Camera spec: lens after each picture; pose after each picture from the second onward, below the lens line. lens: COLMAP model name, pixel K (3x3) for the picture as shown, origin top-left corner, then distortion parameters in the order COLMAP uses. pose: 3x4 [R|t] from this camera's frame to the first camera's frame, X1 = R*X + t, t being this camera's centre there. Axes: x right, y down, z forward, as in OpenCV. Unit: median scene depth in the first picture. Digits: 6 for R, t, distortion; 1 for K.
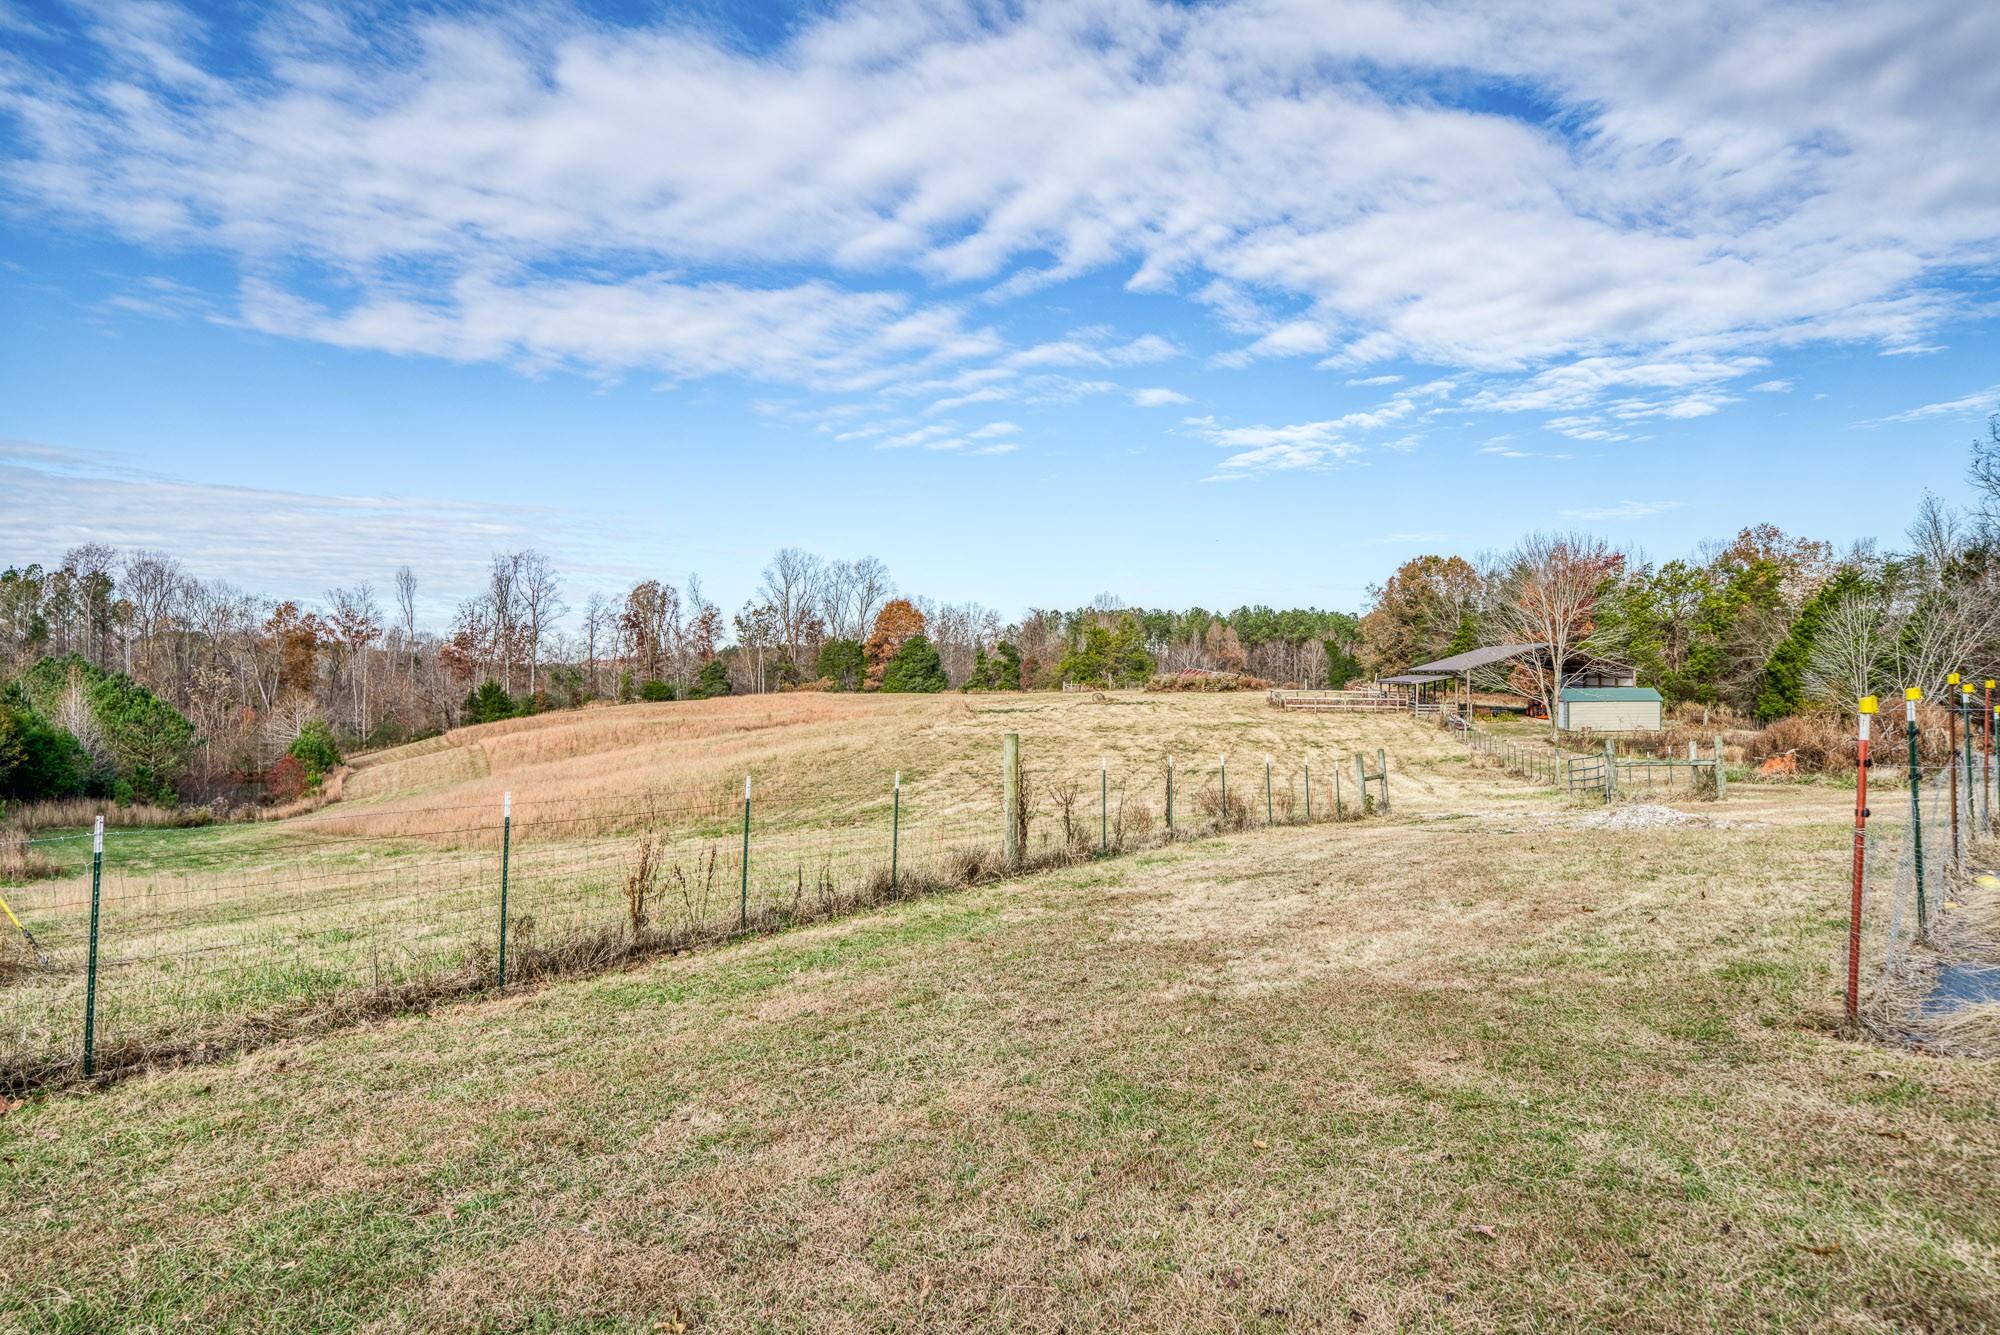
lens RADIAL K [[1291.9, 0, 983.2], [0, 1291.9, 673.3], [0, 0, 1]] dist [0.035247, 0.001027]
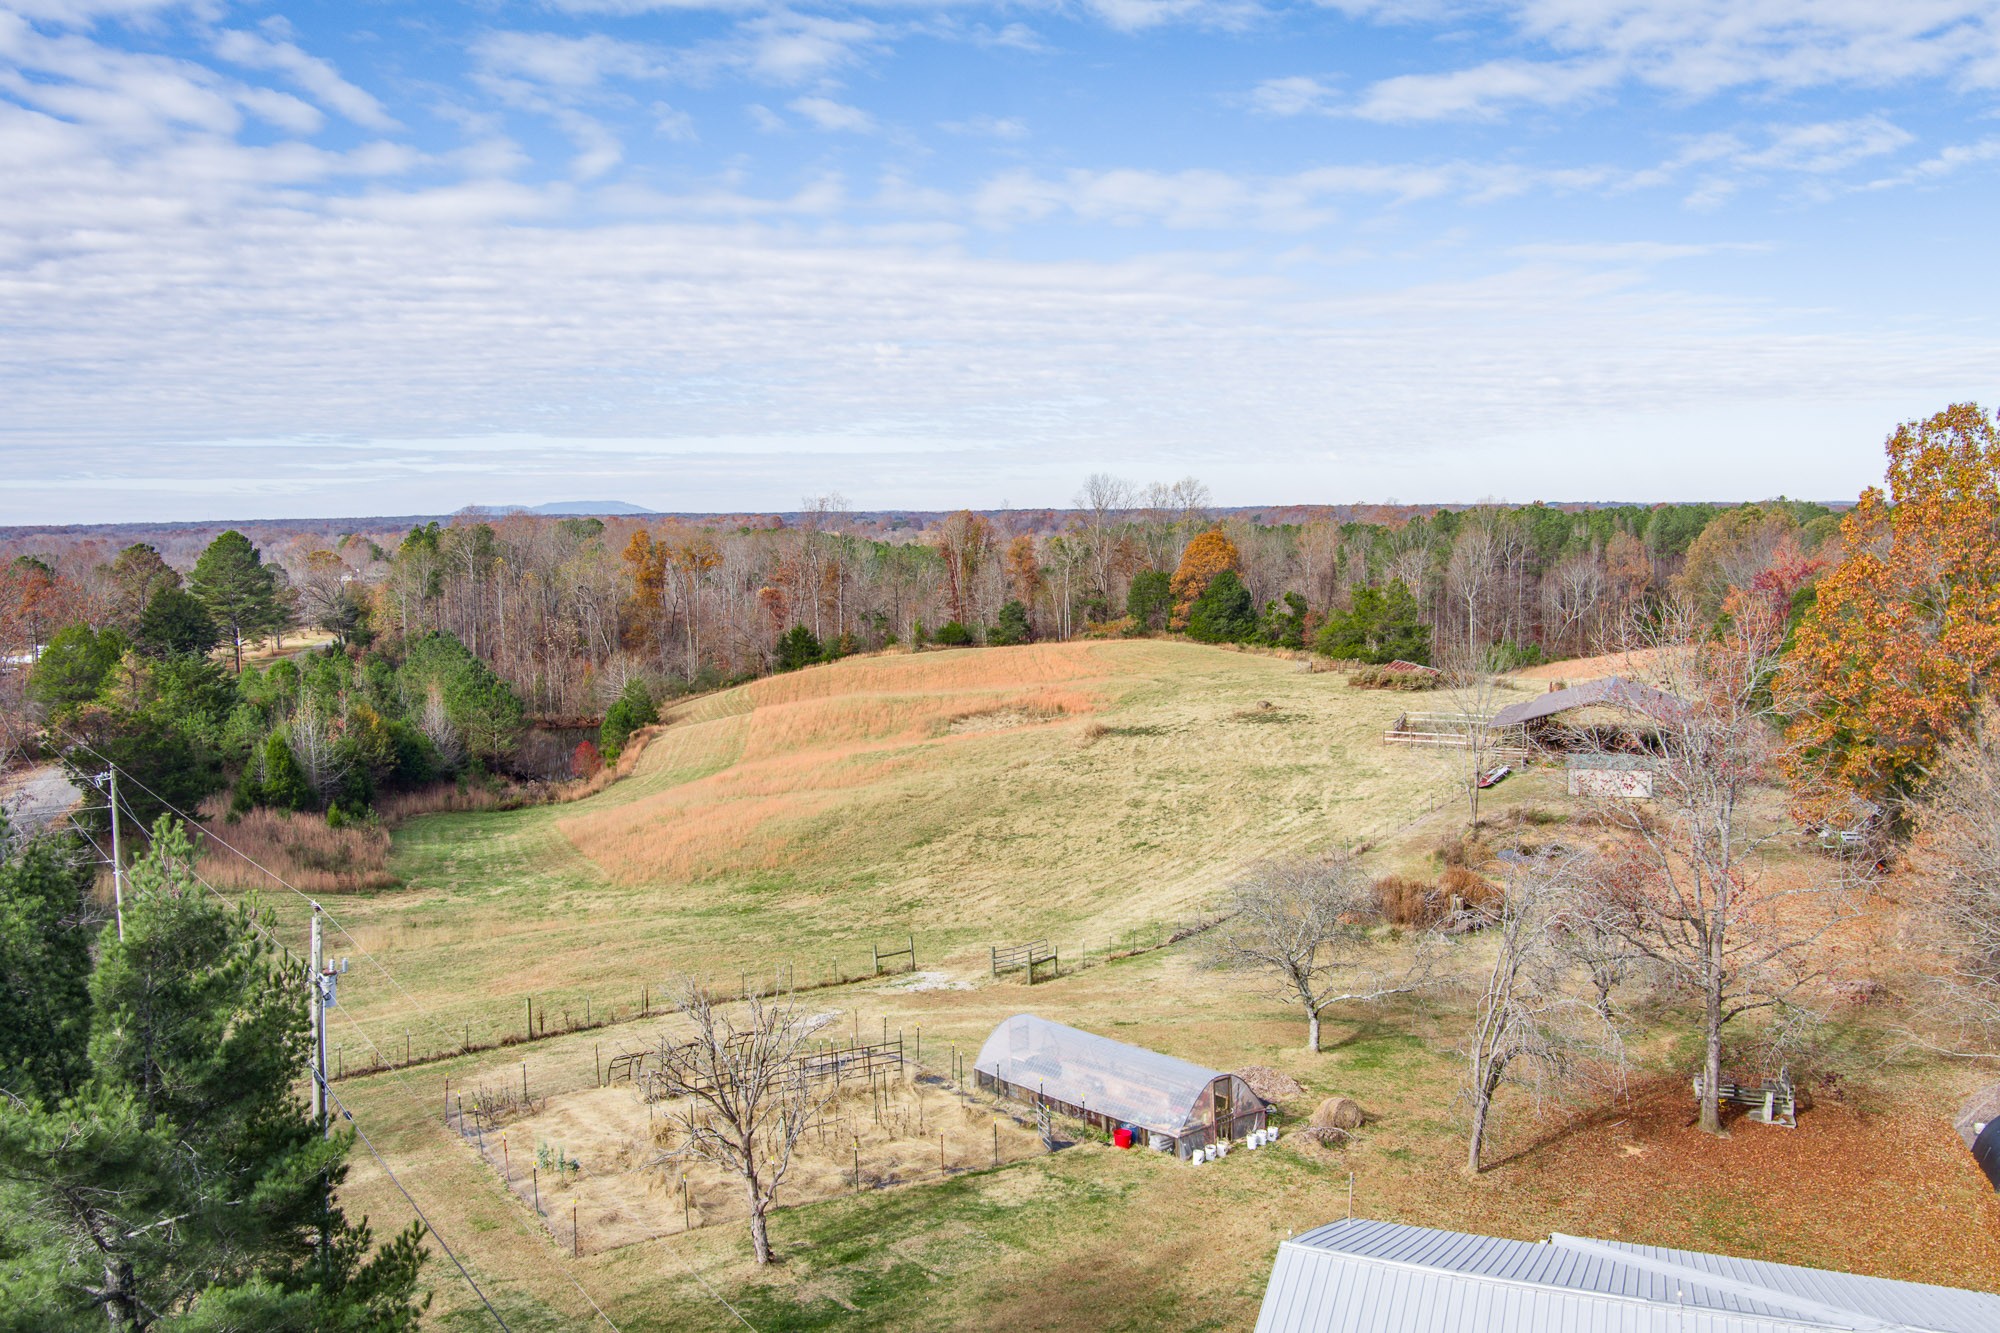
lens RADIAL K [[1611.8, 0, 995.9], [0, 1611.8, 678.6], [0, 0, 1]] dist [-0.066365, 0.011492]
pose [[0.950938, 0.014959, -0.309020, 0.213263], [0.017029, 0.994785, 0.100558, -0.101956], [0.308913, -0.100887, 0.945724, -0.210075]]
